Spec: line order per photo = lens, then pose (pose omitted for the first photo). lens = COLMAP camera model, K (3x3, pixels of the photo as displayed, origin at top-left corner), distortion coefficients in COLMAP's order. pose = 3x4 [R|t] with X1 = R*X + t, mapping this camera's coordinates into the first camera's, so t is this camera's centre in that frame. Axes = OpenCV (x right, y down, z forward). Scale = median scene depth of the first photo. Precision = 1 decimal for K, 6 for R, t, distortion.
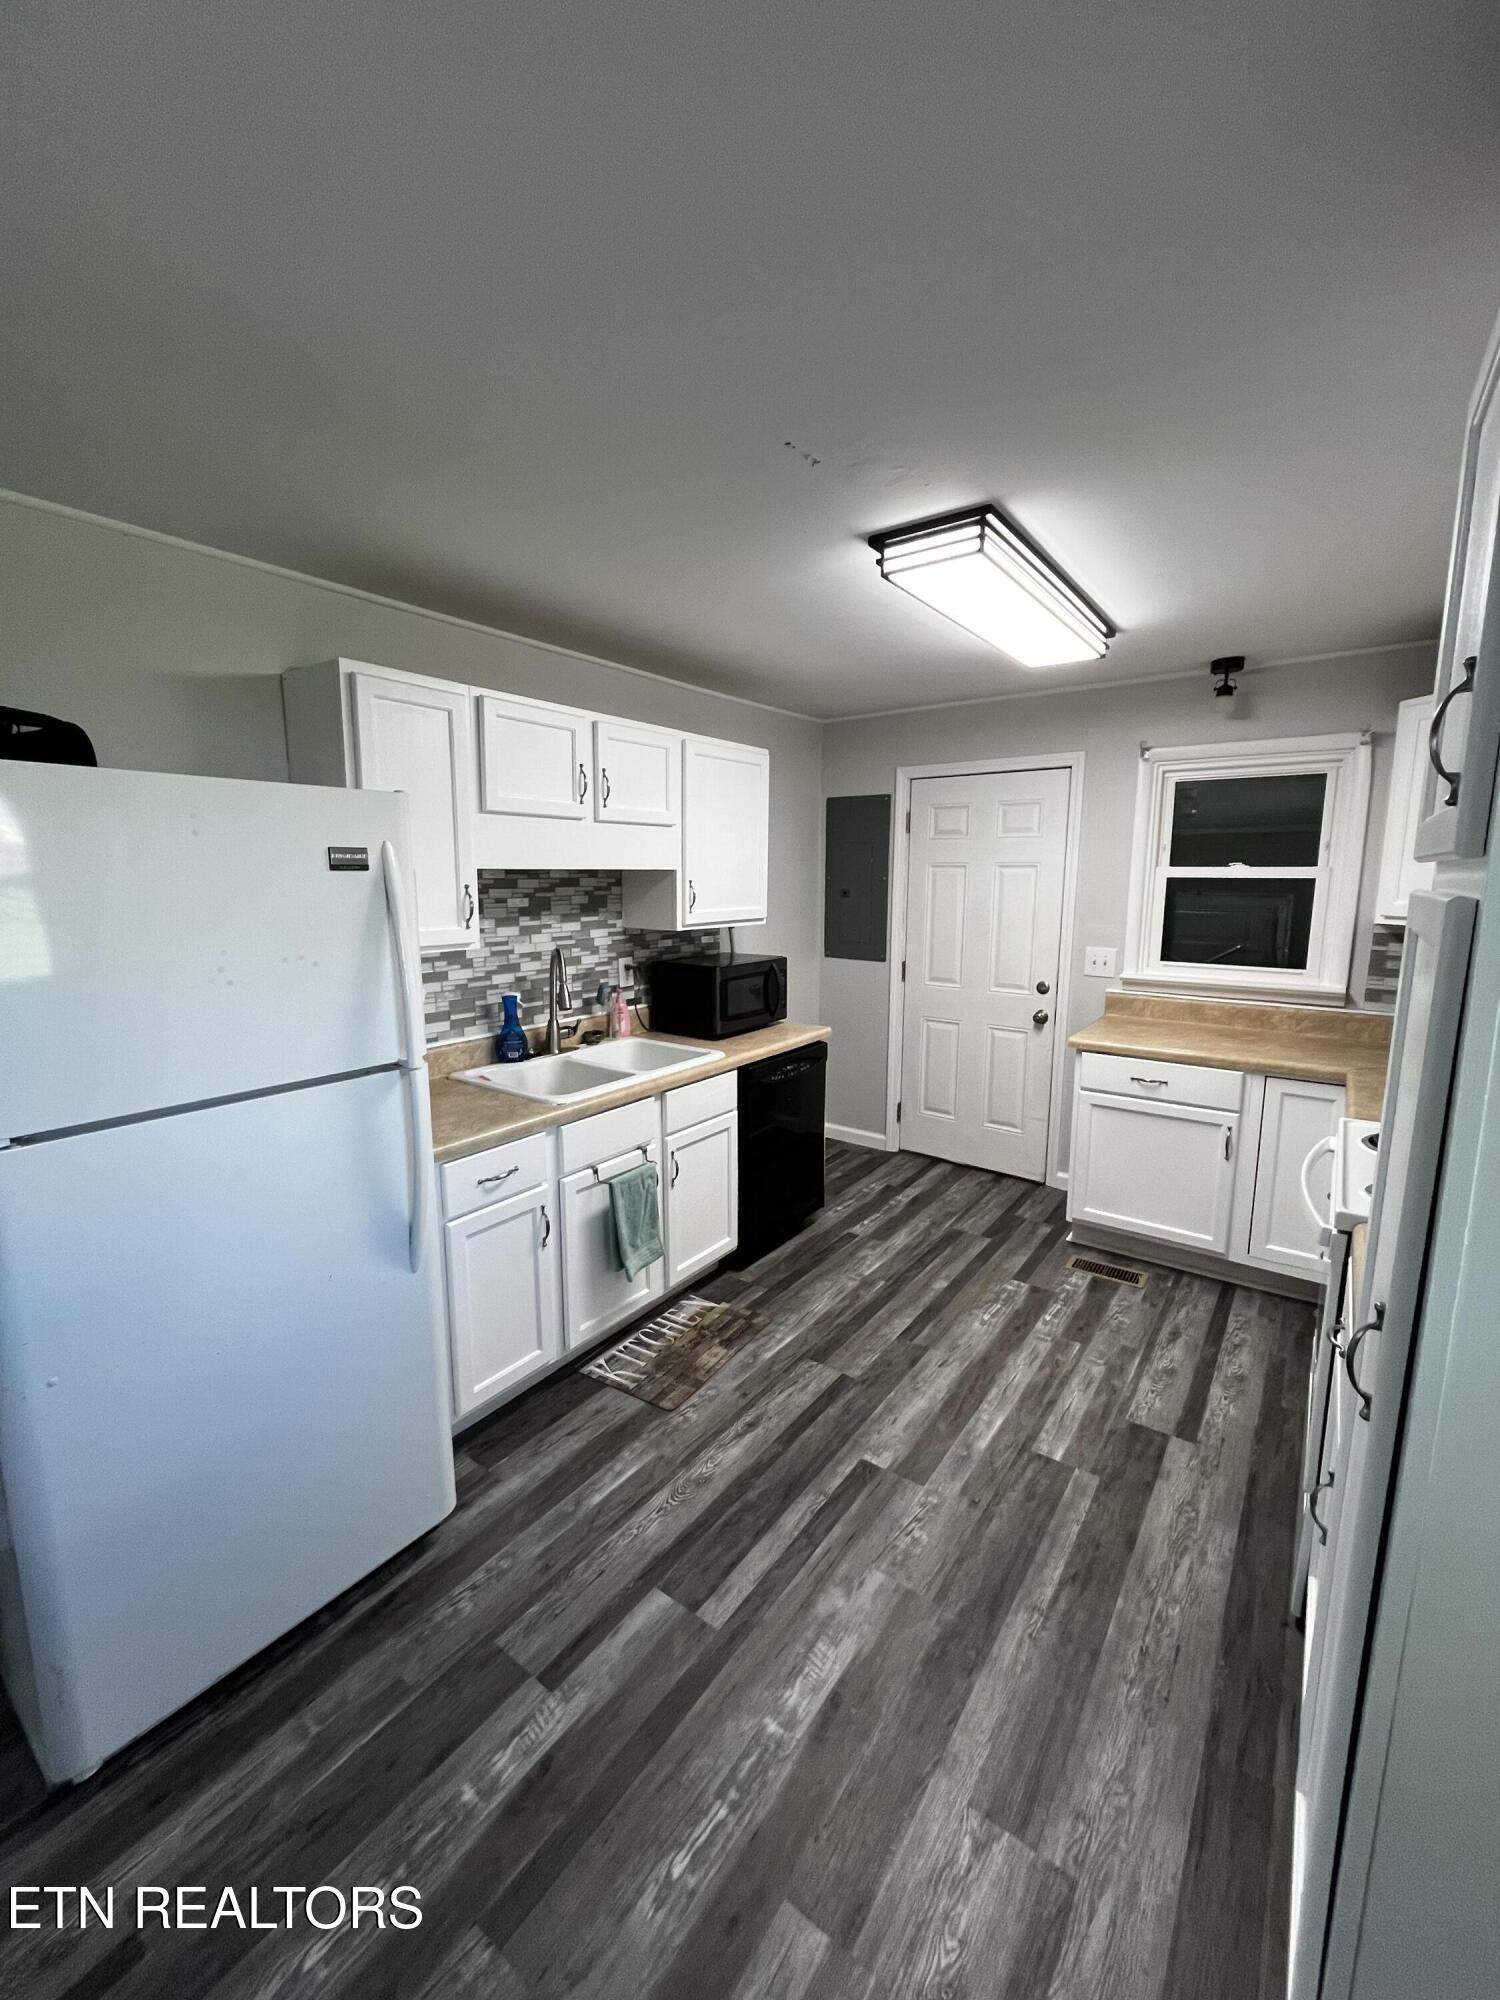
lens RADIAL K [[808.3, 0, 746.2], [0, 808.3, 1001.2], [0, 0, 1]] dist [-0.002509, 0.000322]
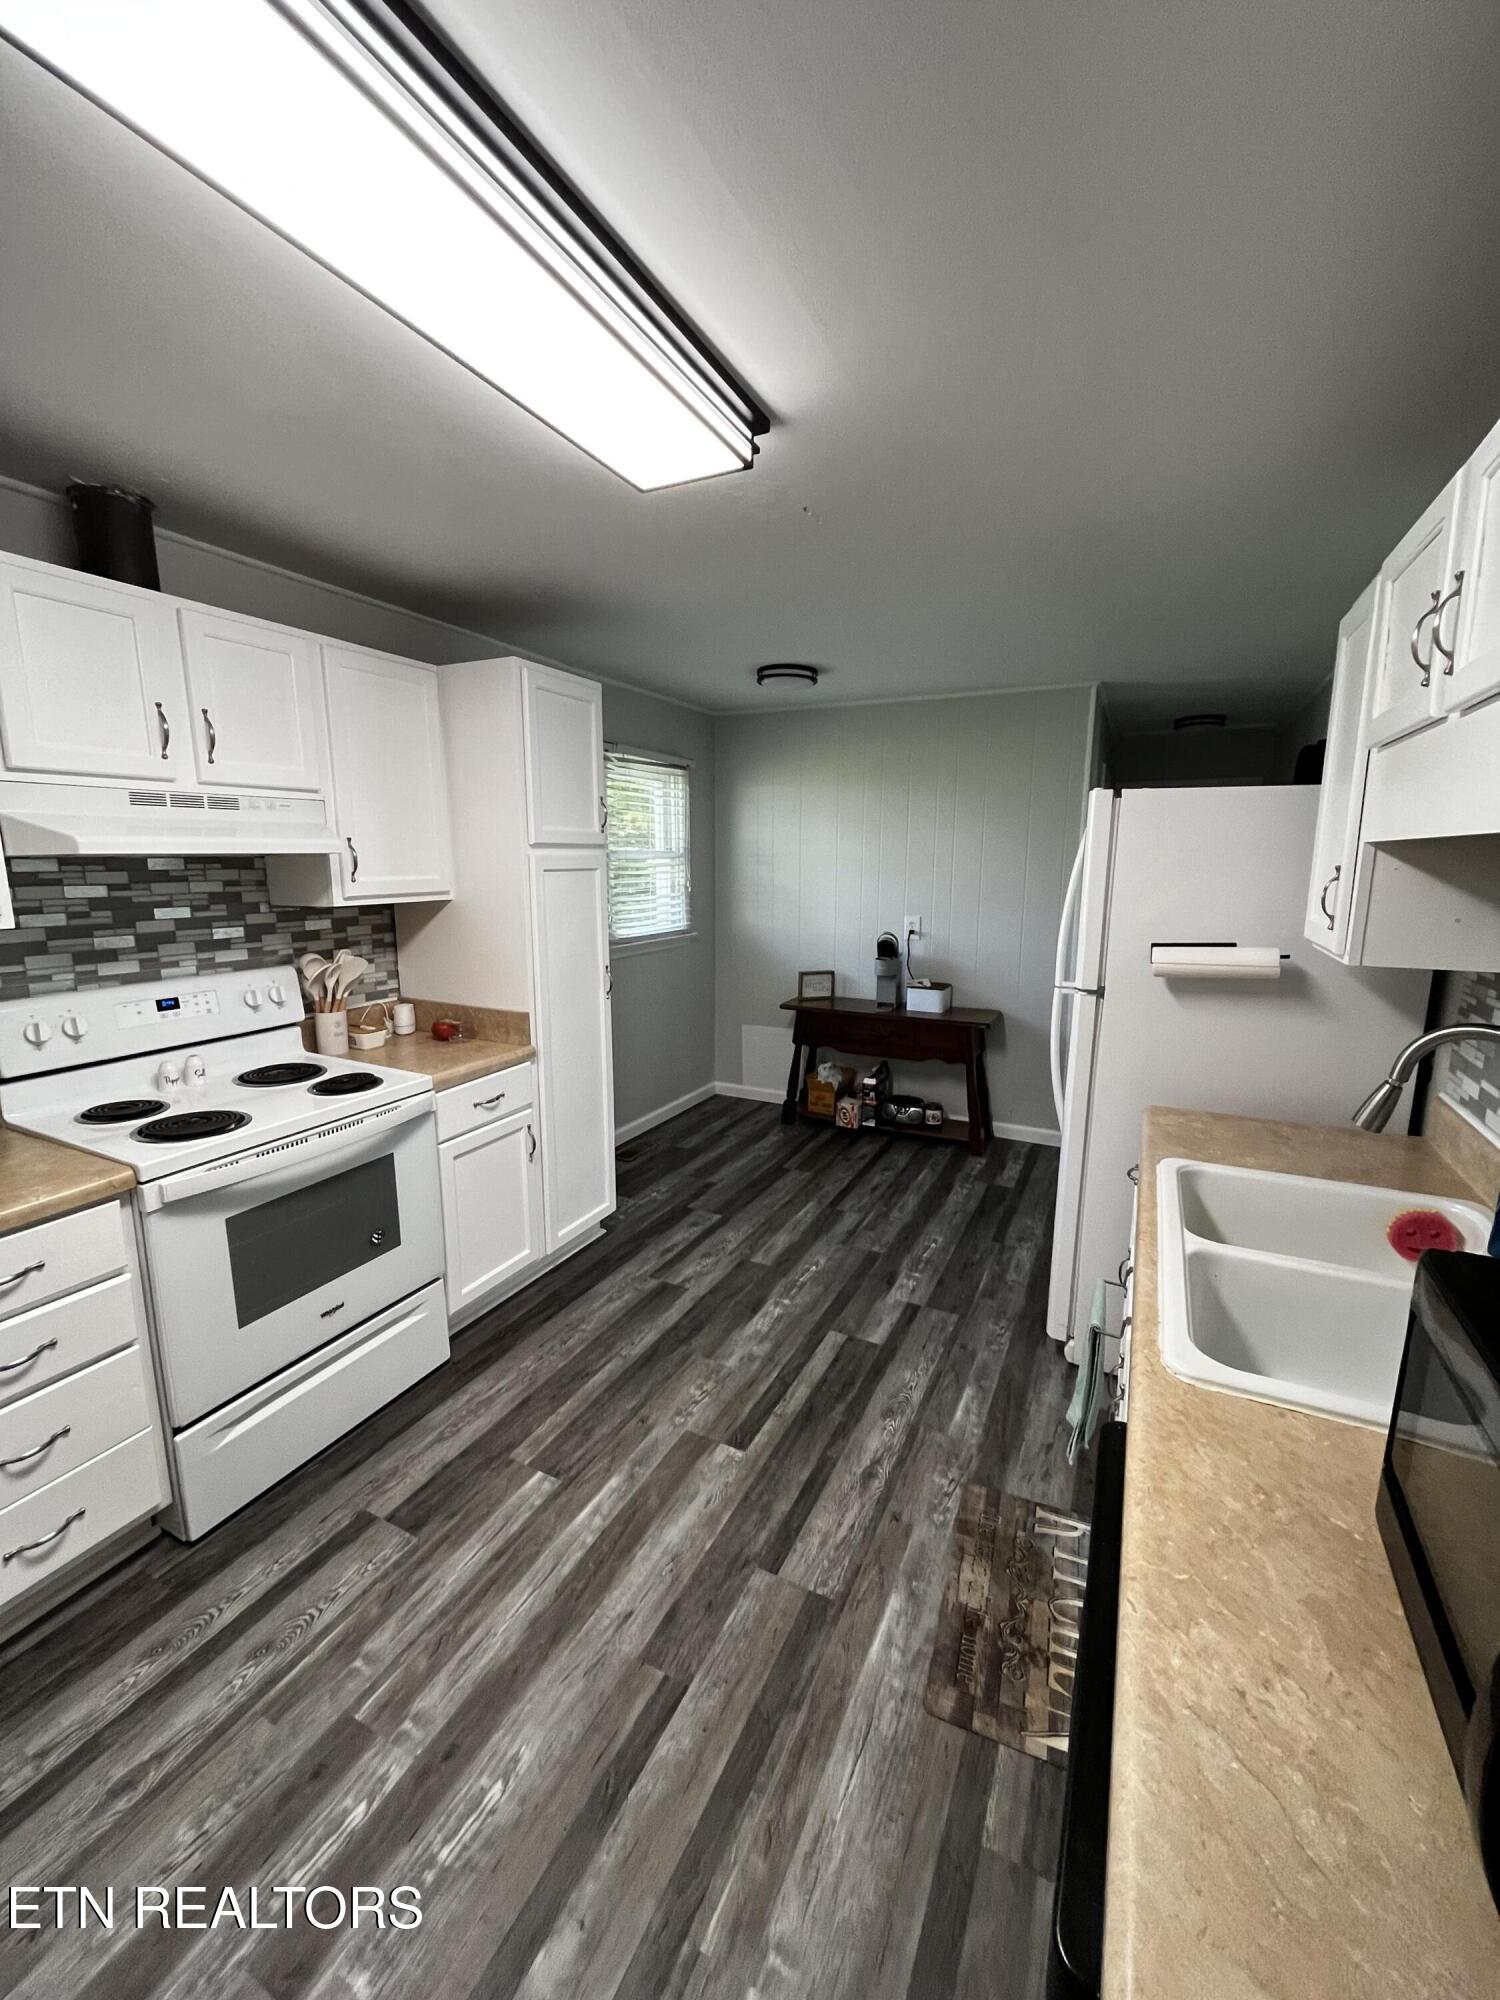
lens RADIAL K [[808.3, 0, 746.2], [0, 808.3, 1001.2], [0, 0, 1]] dist [-0.002509, 0.000322]
pose [[-0.985836, 0.025672, -0.165733, 0.252384], [-0.030322, 0.944645, 0.326691, -0.232070], [0.164946, 0.327089, -0.930487, 1.510179]]
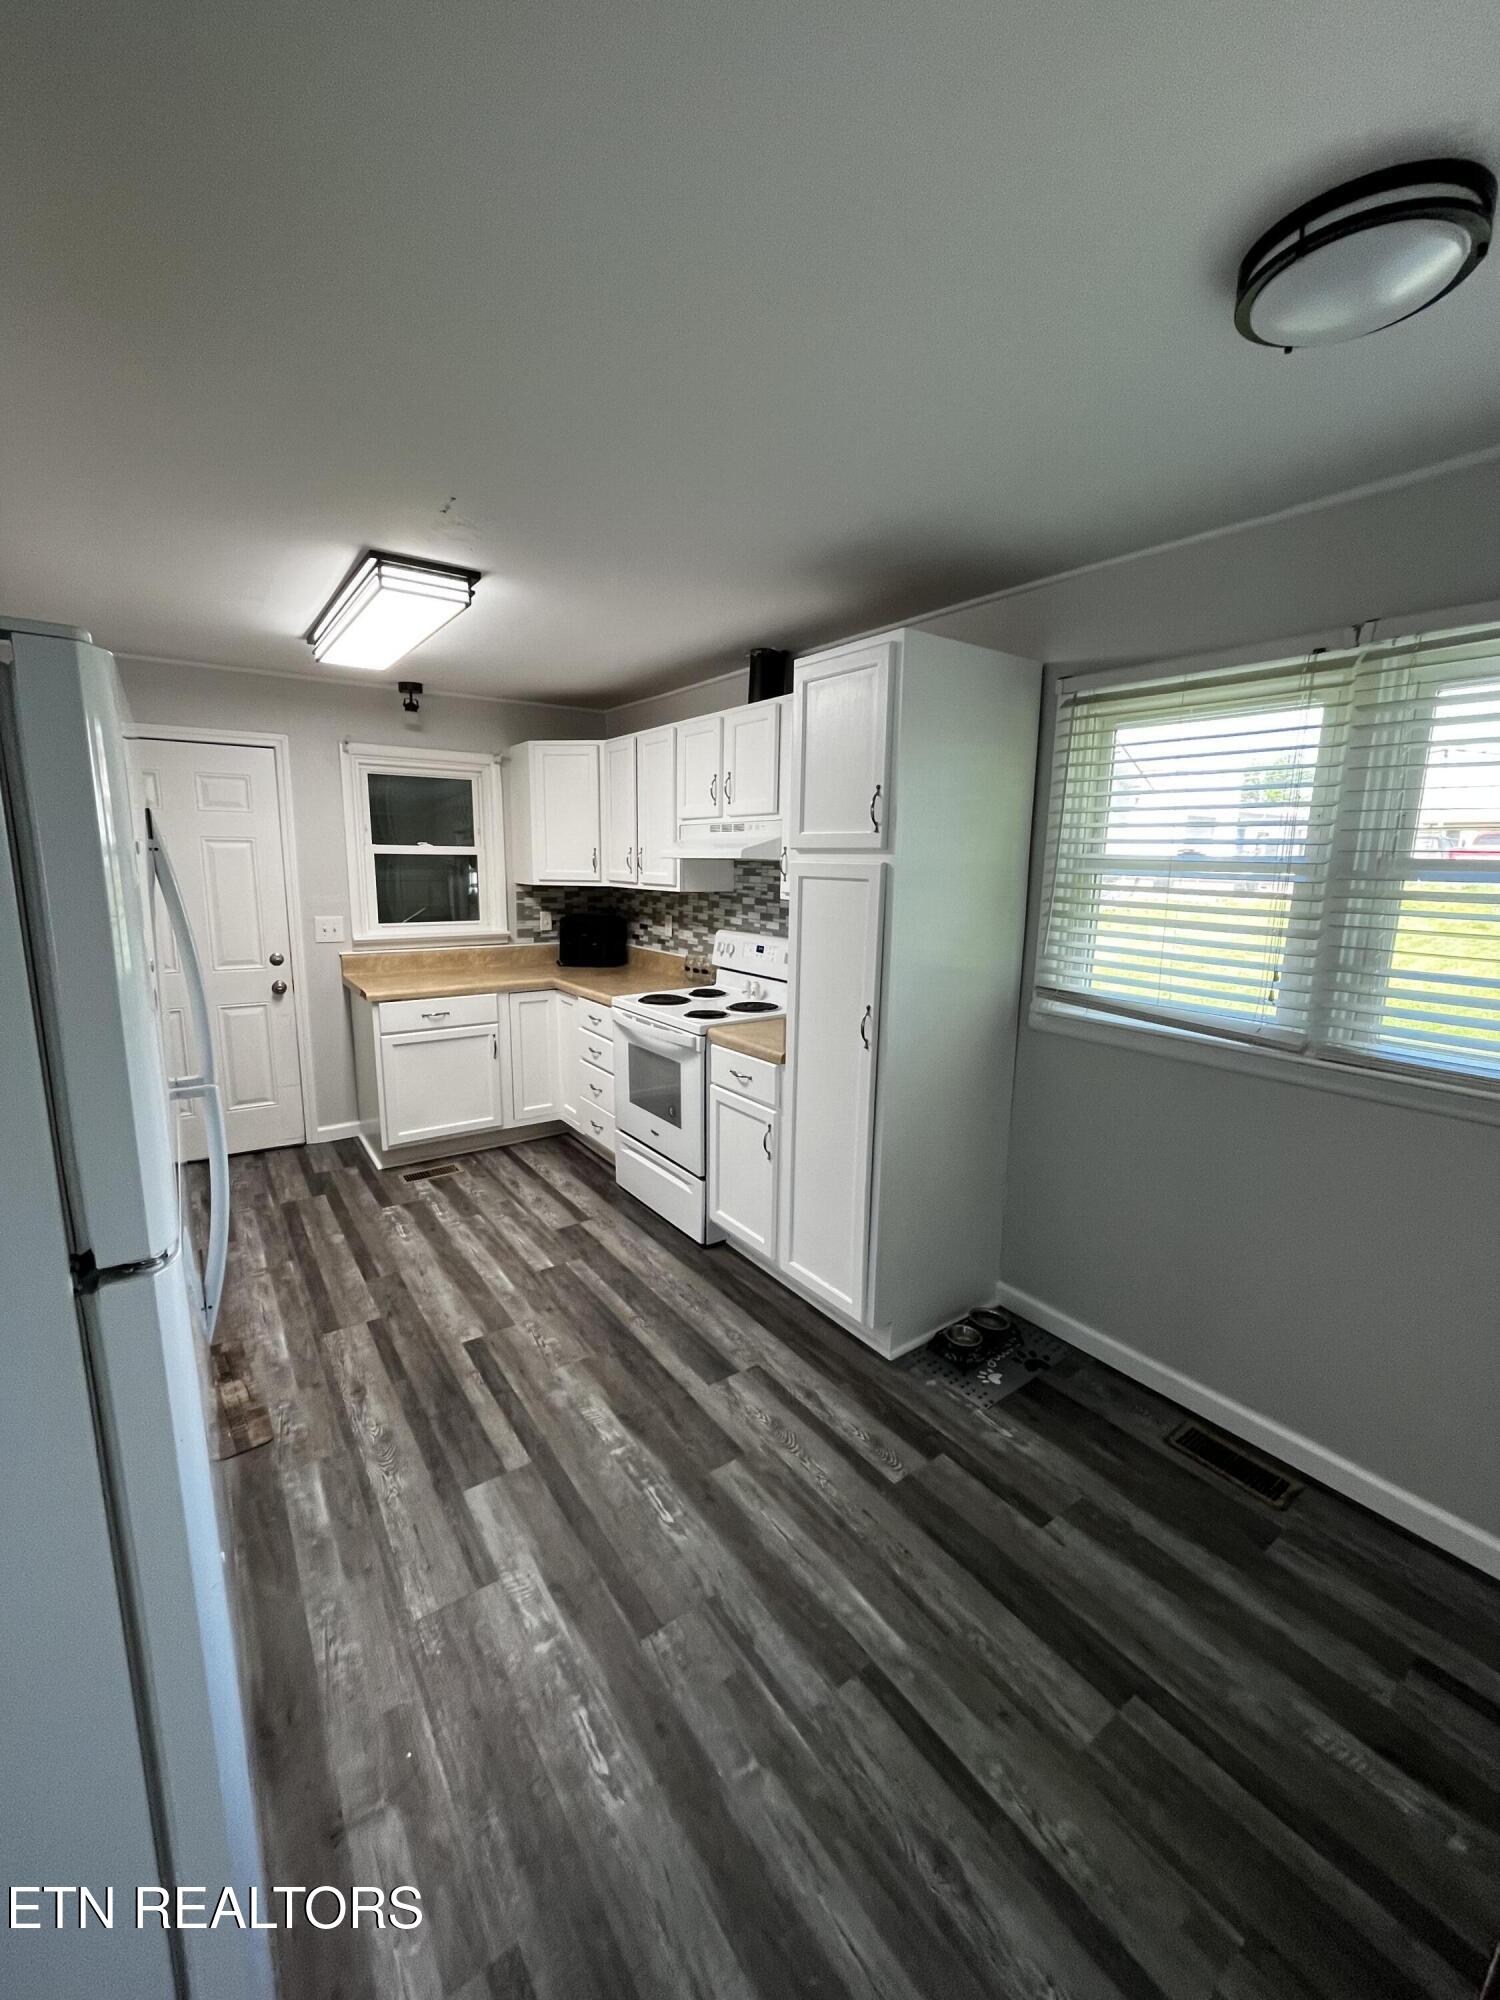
lens RADIAL K [[808.3, 0, 746.2], [0, 808.3, 1001.2], [0, 0, 1]] dist [-0.002509, 0.000322]
pose [[0.318237, -0.164447, 0.933639, -0.658147], [0.136174, 0.982556, 0.126647, -0.020791], [-0.938180, 0.086834, 0.335080, 0.142465]]
